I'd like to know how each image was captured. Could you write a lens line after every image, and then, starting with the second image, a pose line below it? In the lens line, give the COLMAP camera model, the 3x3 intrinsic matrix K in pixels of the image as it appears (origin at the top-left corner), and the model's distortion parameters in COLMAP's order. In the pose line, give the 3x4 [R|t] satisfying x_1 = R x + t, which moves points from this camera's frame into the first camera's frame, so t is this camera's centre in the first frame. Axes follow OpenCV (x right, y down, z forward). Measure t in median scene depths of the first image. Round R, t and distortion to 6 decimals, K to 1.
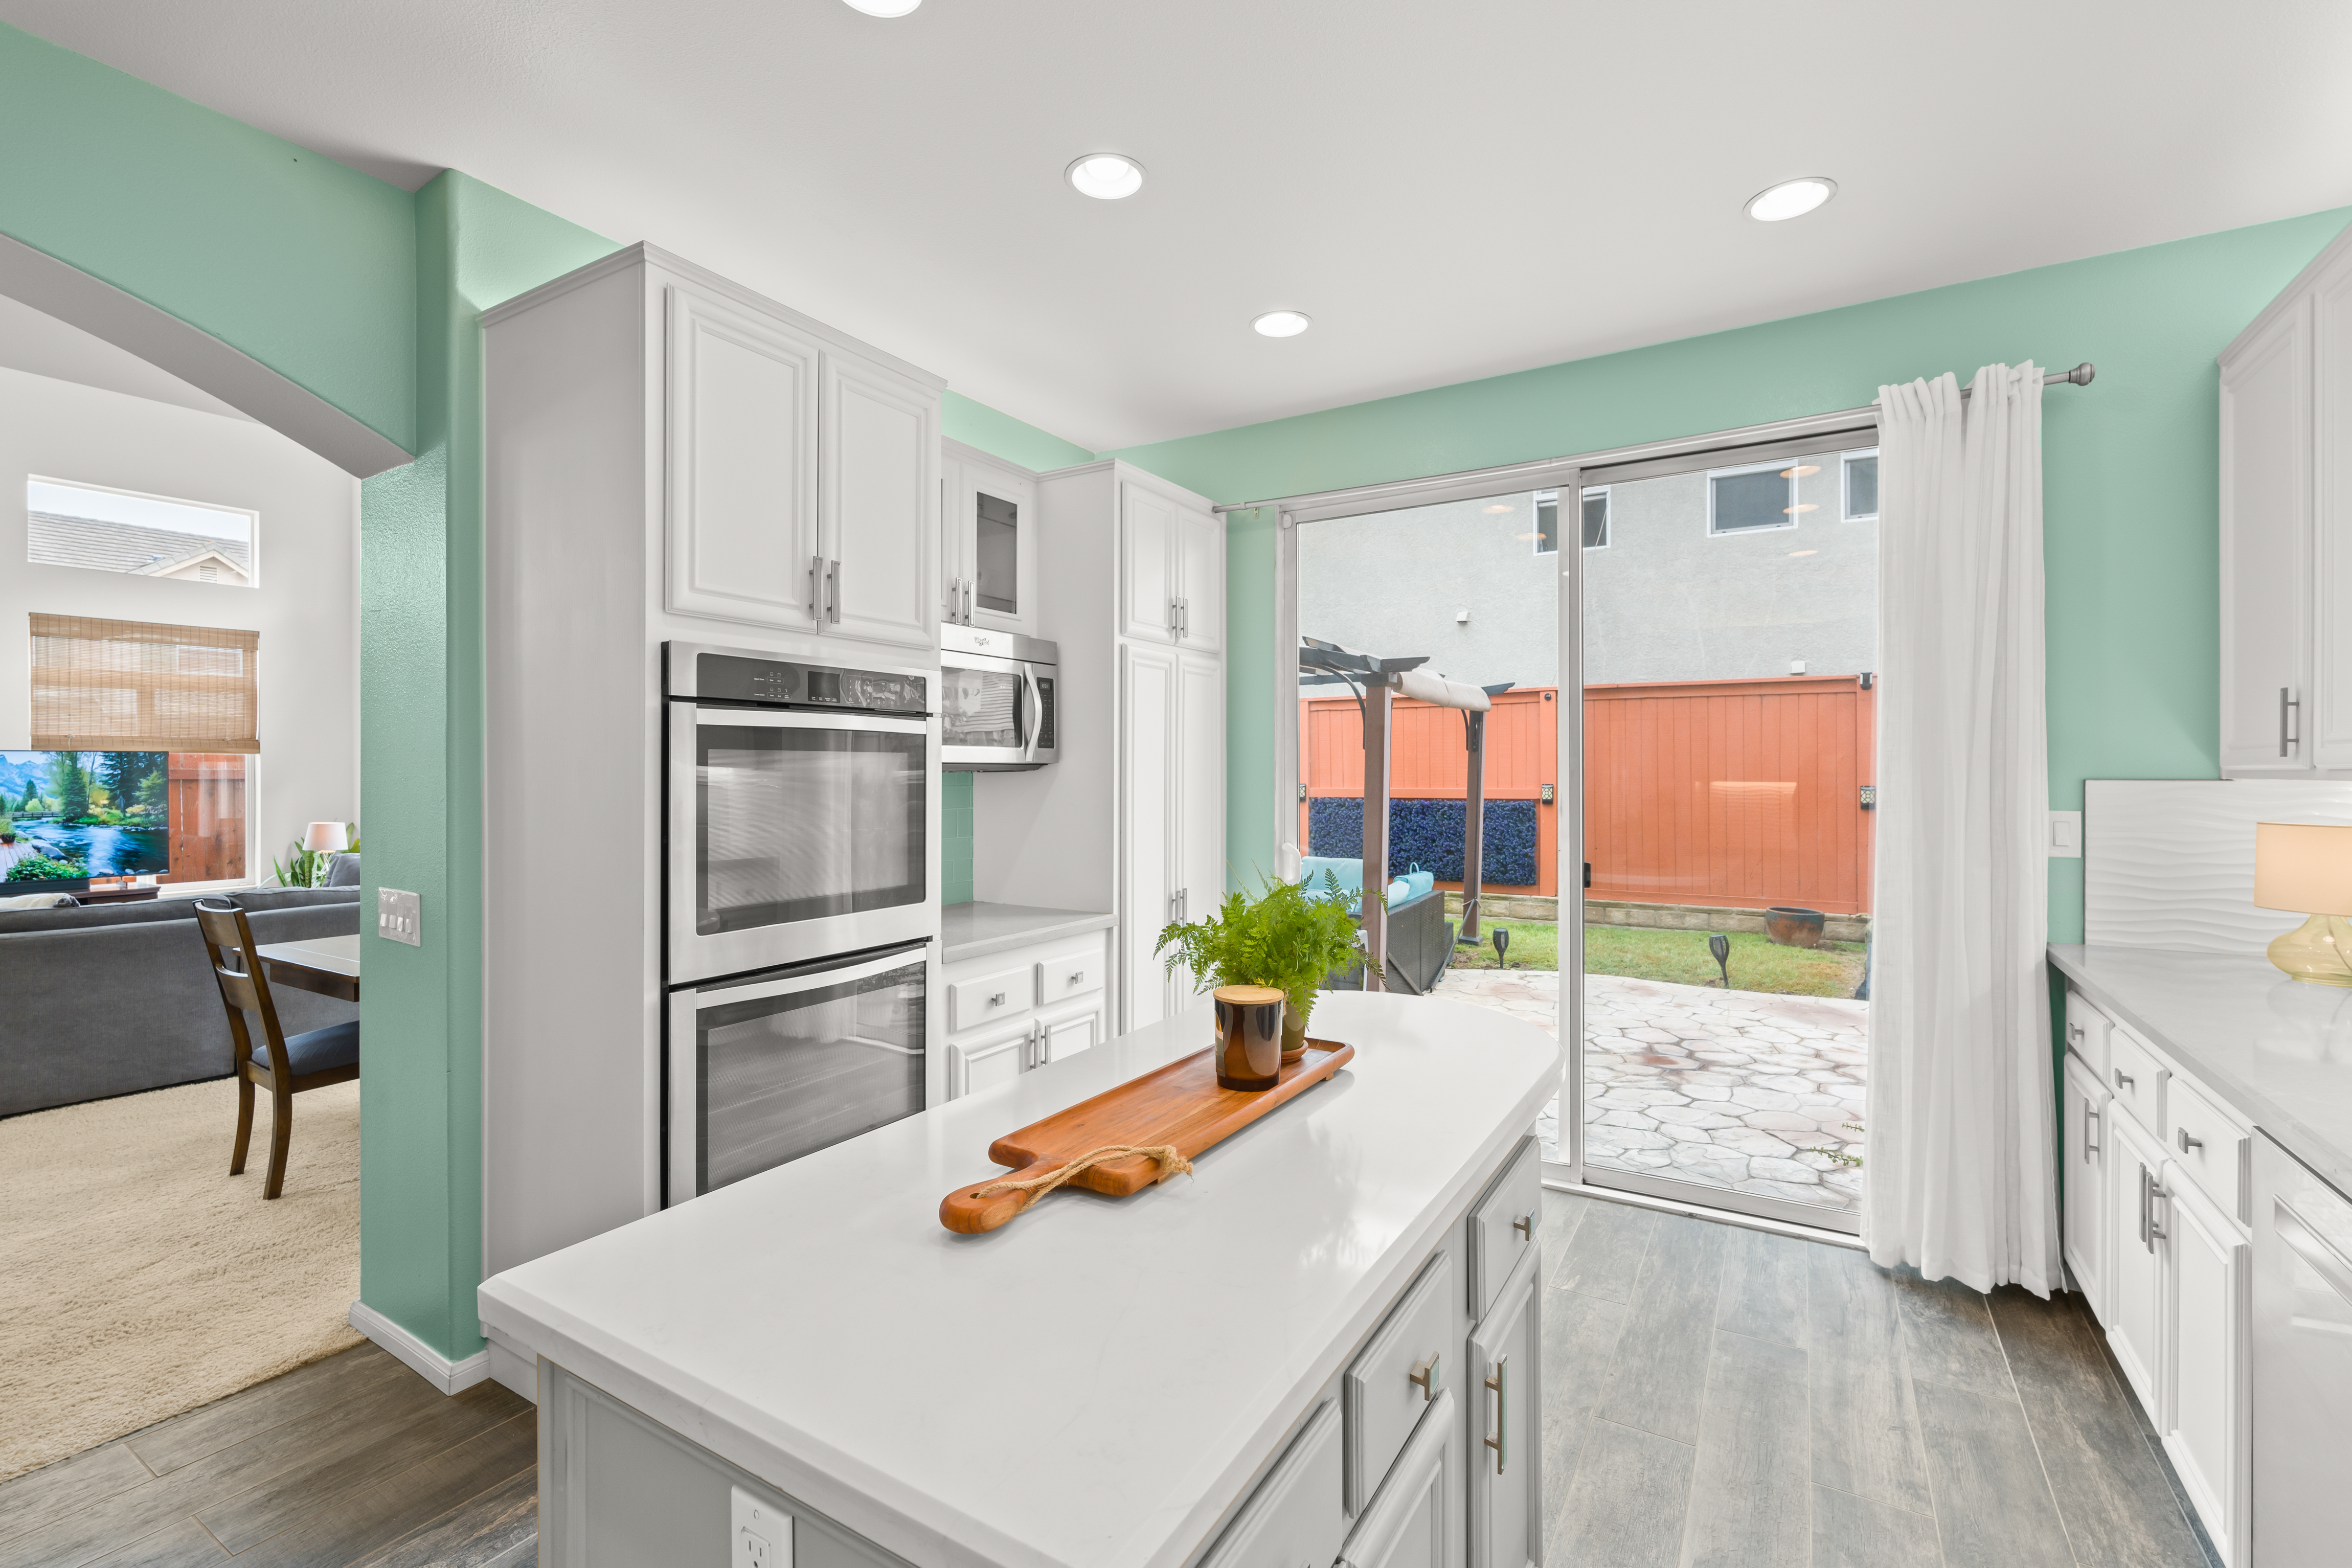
lens RADIAL K [[1031.2, 0, 1177.9], [0, 1031.2, 773.4], [0, 0, 1]] dist [-0.002926, -0.000695]
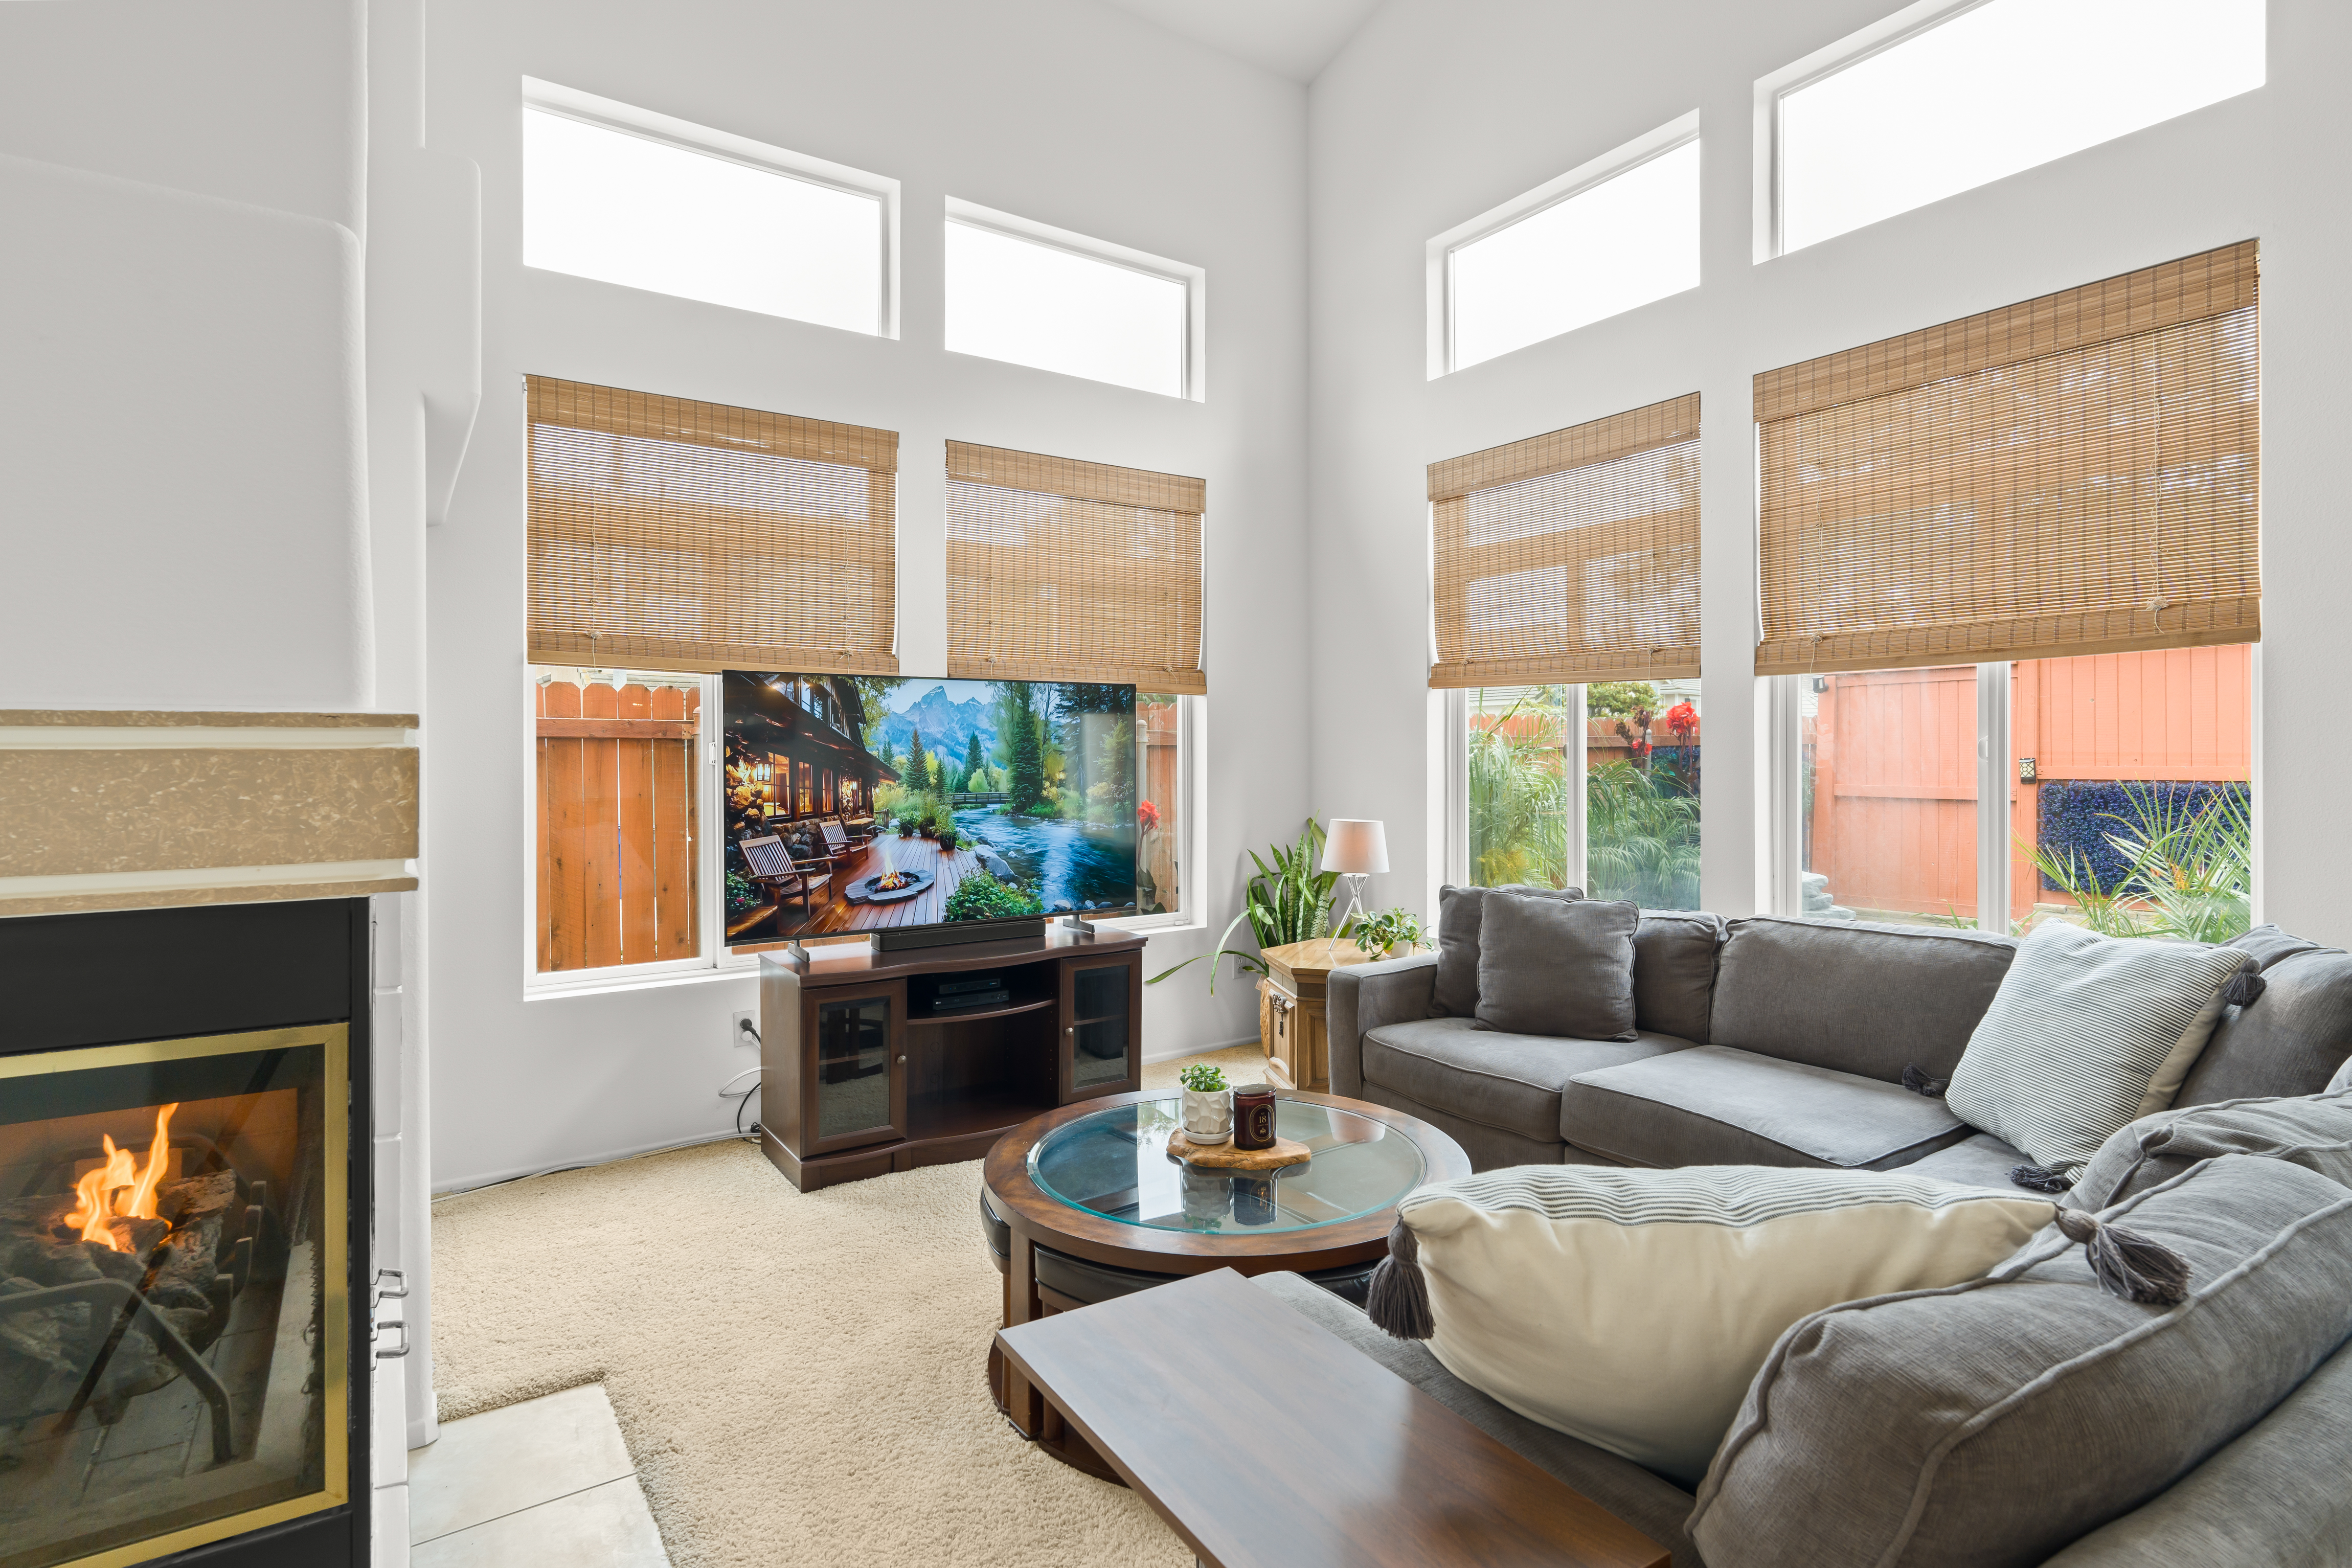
lens RADIAL K [[1176.6, 0, 1180.4], [0, 1176.6, 762.2], [0, 0, 1]] dist [-0.005169, -0.000217]
pose [[0.913492, 0.001870, -0.406852, -0.737037], [-0.001315, 0.999998, 0.001646, 0.019321], [0.406854, -0.000968, 0.913493, 0.460082]]
